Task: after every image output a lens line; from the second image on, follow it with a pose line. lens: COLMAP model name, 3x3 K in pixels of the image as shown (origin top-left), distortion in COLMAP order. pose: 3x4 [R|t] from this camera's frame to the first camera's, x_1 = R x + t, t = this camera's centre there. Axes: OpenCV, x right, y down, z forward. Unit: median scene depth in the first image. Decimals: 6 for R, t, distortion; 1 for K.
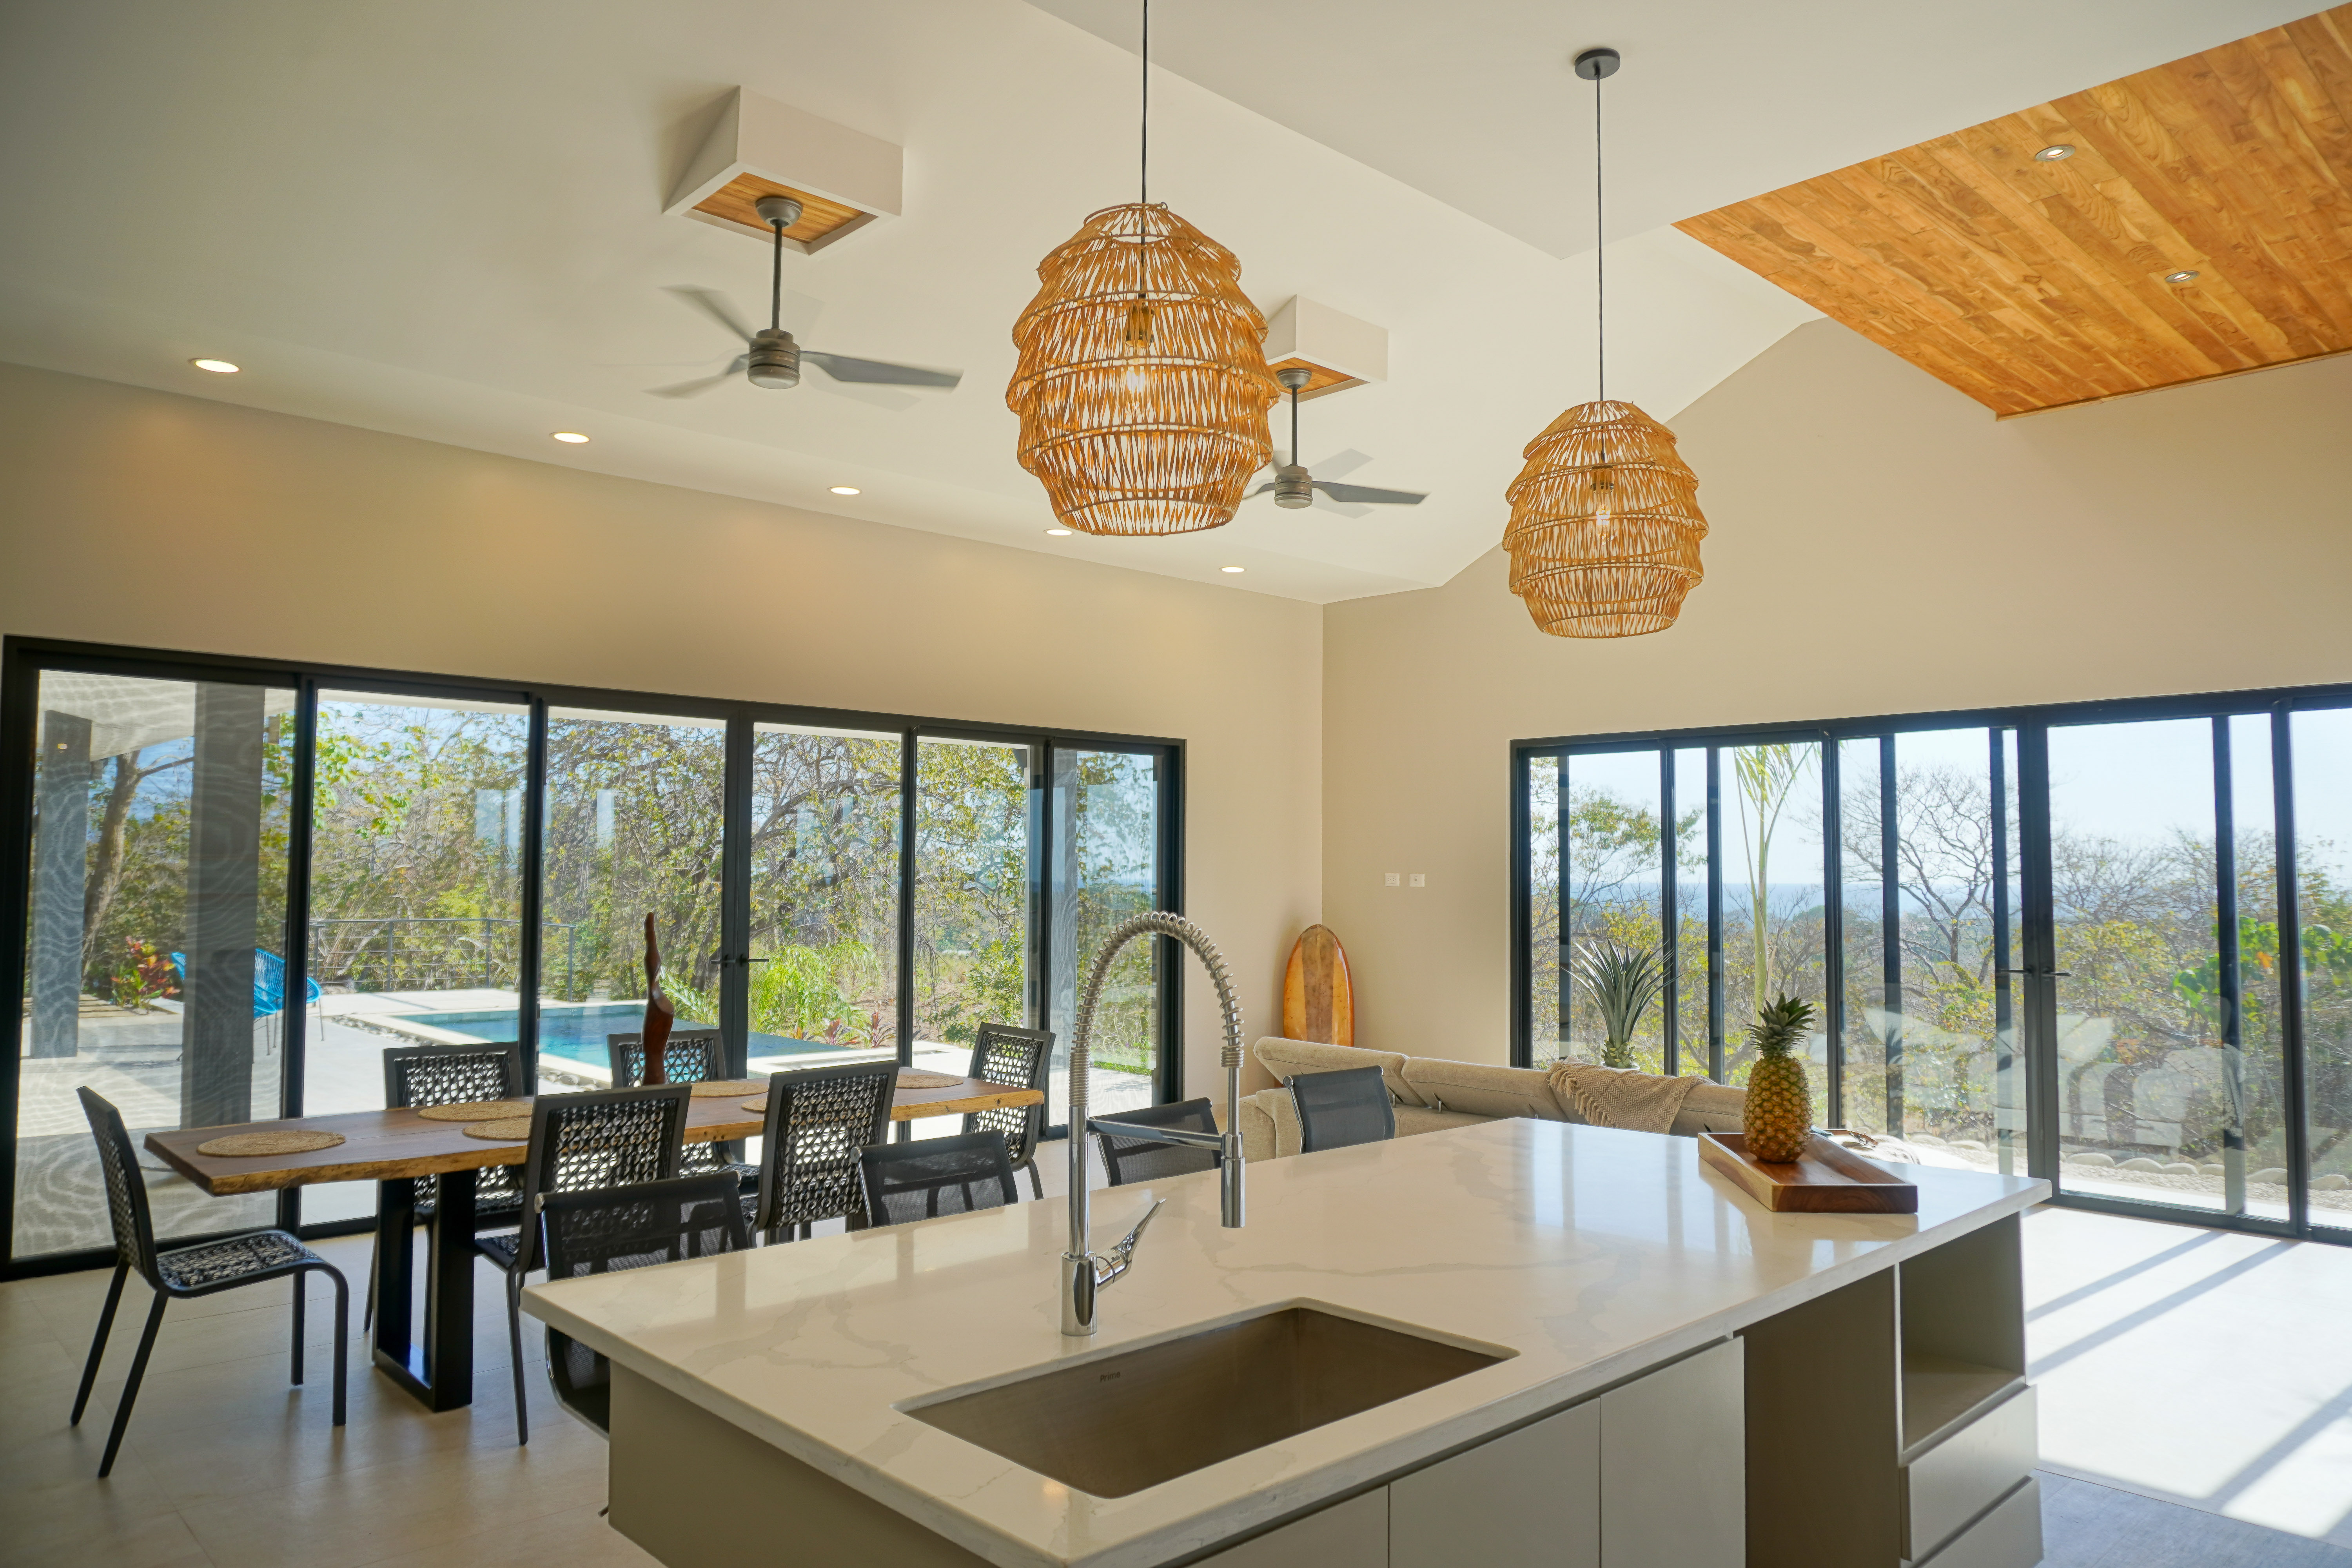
lens RADIAL K [[1573.3, 0, 1176.0], [0, 1573.3, 784.0], [0, 0, 1]] dist [-0.059390, 0.052191]
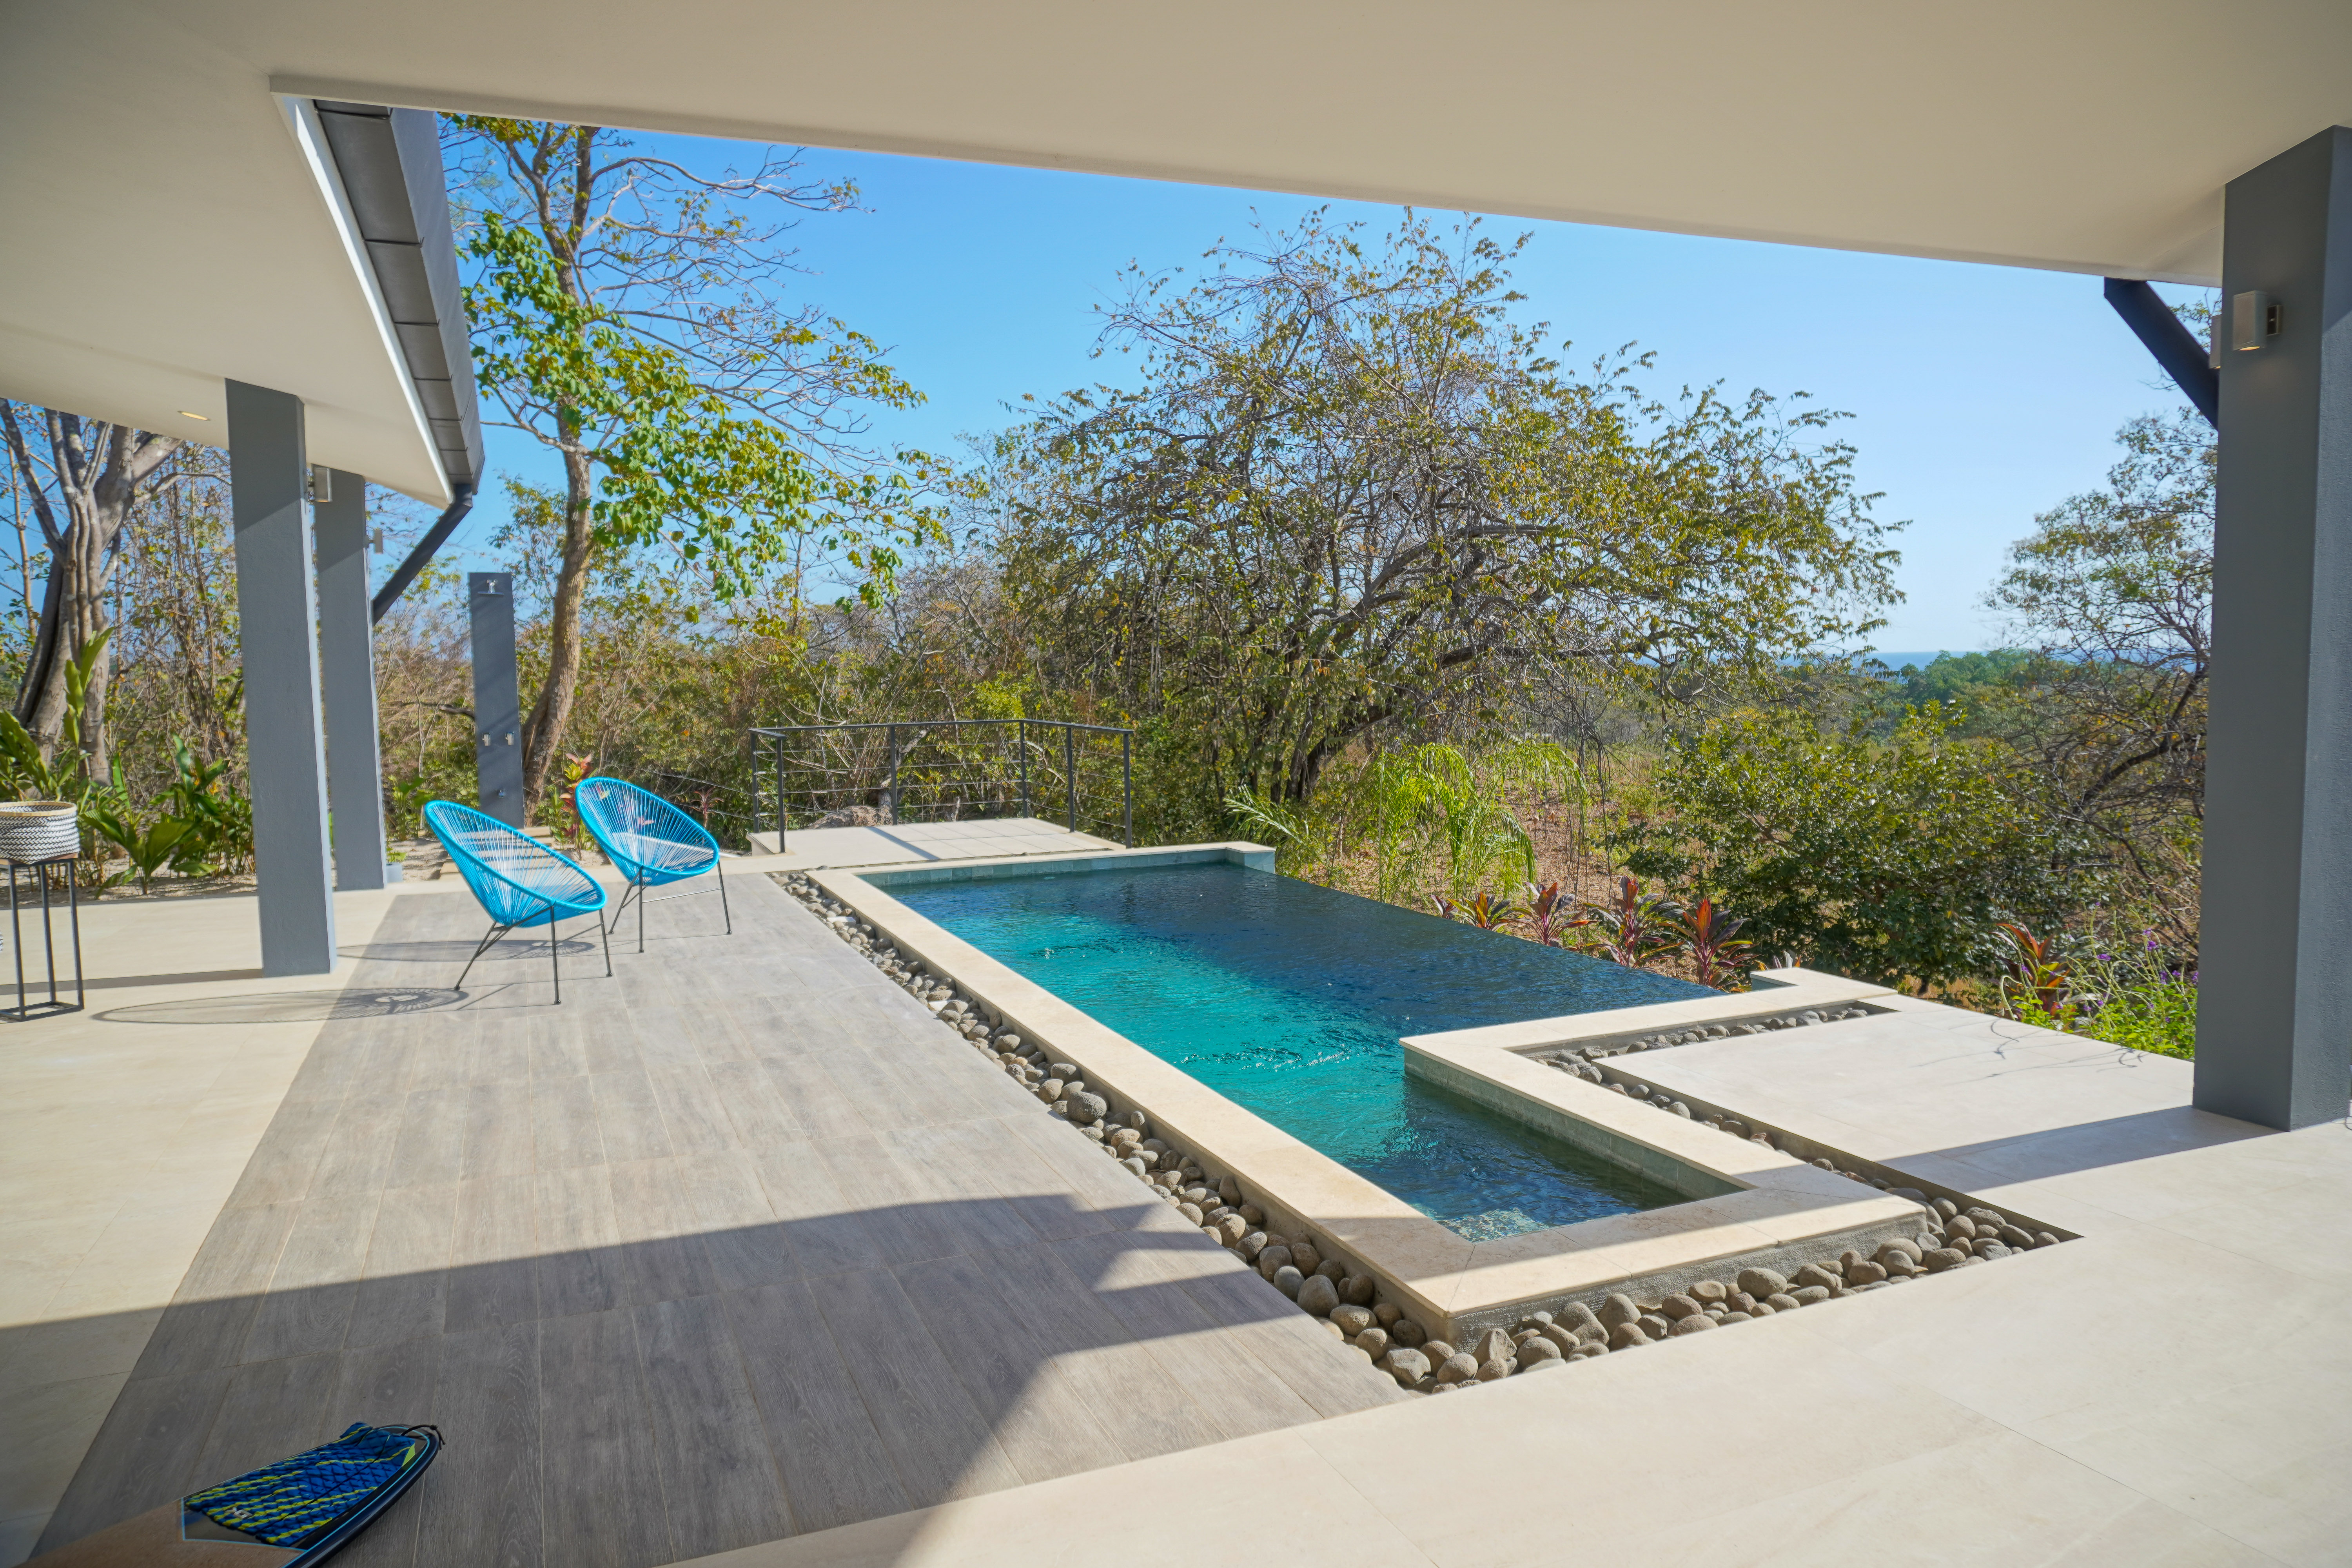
lens RADIAL K [[1581.7, 0, 1184.0], [0, 1581.7, 780.2], [0, 0, 1]] dist [-0.063929, 0.049216]
pose [[0.937296, -0.000601, -0.348533, -0.256829], [0.048147, 0.990634, 0.127772, 0.054586], [0.345192, -0.136541, 0.928547, 0.758073]]
